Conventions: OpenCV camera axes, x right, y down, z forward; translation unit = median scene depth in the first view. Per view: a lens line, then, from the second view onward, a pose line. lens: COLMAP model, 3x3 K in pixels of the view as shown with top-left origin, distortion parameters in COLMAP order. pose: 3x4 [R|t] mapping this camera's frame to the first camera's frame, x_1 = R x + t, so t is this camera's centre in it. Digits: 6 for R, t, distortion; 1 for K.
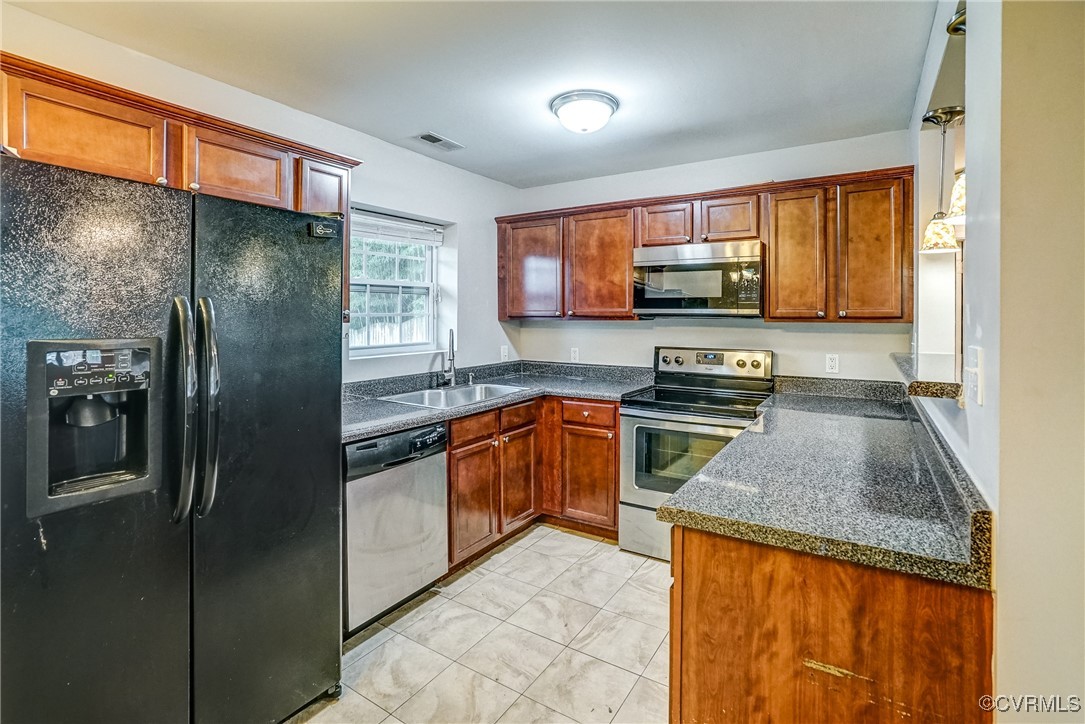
lens RADIAL K [[500.9, 0, 545.0], [0, 500.9, 320.5], [0, 0, 1]] dist [0.001007, 0.000211]
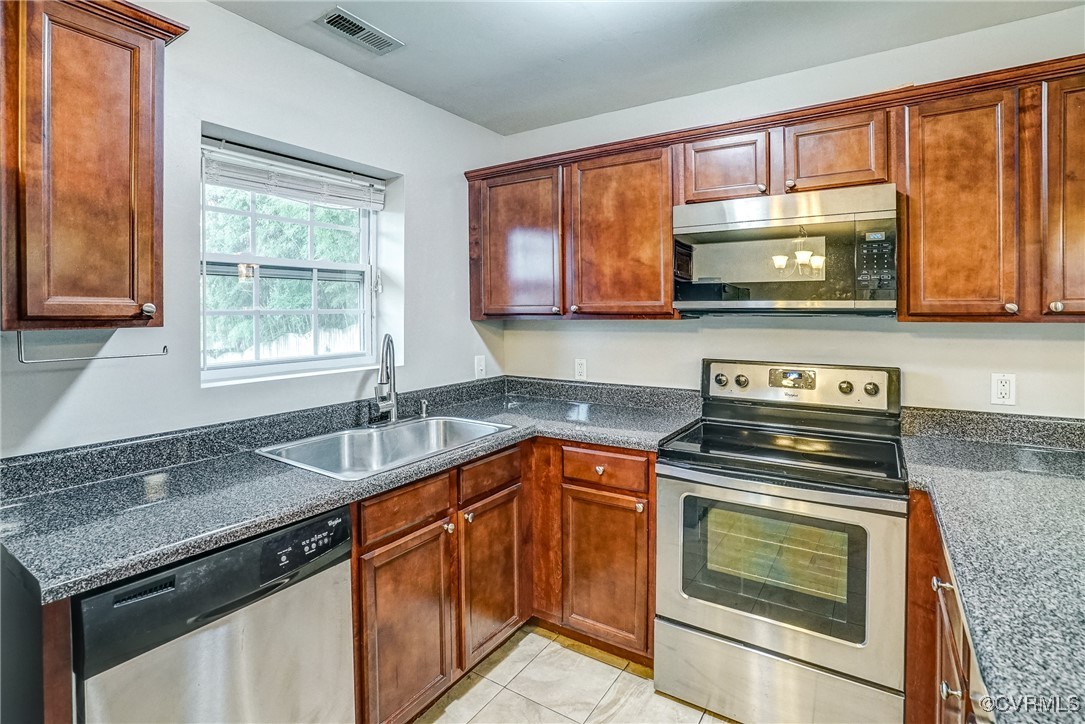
lens RADIAL K [[518.2, 0, 542.6], [0, 518.2, 315.9], [0, 0, 1]] dist [-0.000736, -0.000032]
pose [[0.999952, -0.004030, -0.008916, 0.016147], [0.003991, 0.999982, -0.004393, -0.002637], [0.008933, 0.004357, 0.999951, 0.337202]]
